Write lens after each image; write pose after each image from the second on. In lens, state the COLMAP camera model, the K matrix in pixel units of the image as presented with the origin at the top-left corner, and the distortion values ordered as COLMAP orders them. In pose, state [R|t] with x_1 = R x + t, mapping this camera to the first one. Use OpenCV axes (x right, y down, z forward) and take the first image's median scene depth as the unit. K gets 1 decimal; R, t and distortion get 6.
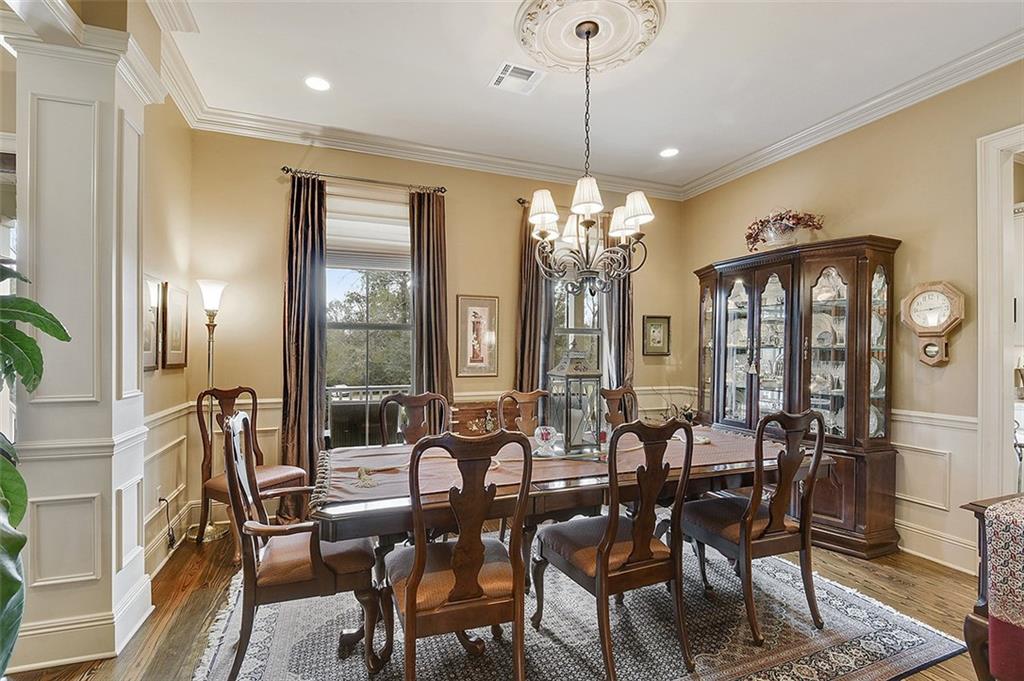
lens RADIAL K [[476.5, 0, 515.4], [0, 476.5, 350.6], [0, 0, 1]] dist [-0.004577, -0.000606]
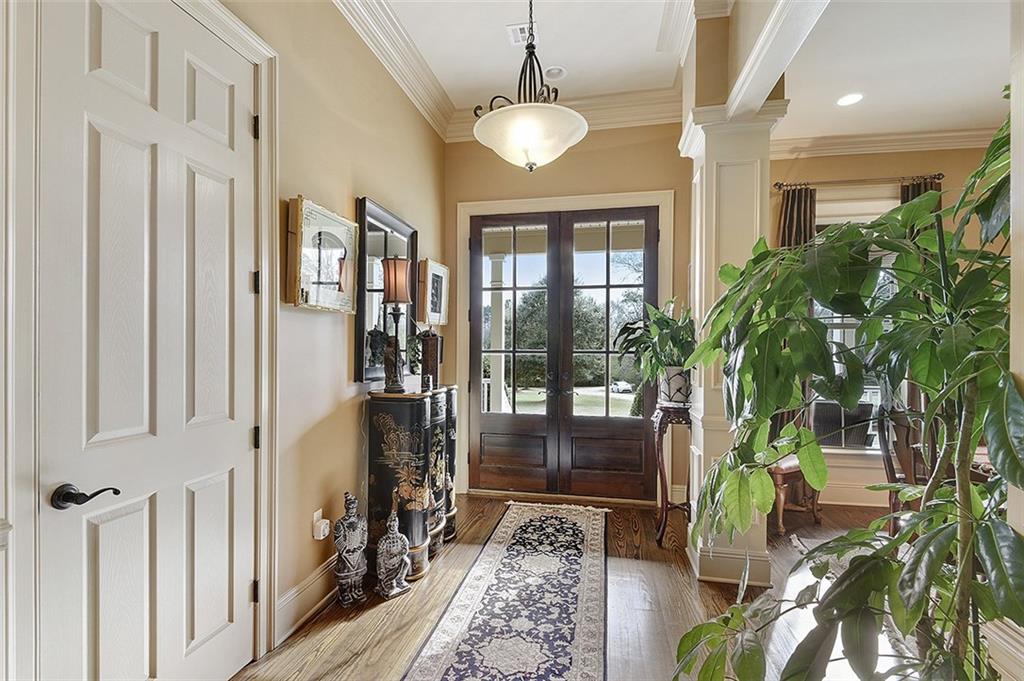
lens RADIAL K [[476.5, 0, 515.4], [0, 476.5, 350.6], [0, 0, 1]] dist [-0.004577, -0.000606]
pose [[0.849913, -0.000583, -0.526923, -0.409156], [0.002335, 0.999994, 0.002661, -0.000847], [0.526918, -0.003492, 0.849909, -0.251662]]
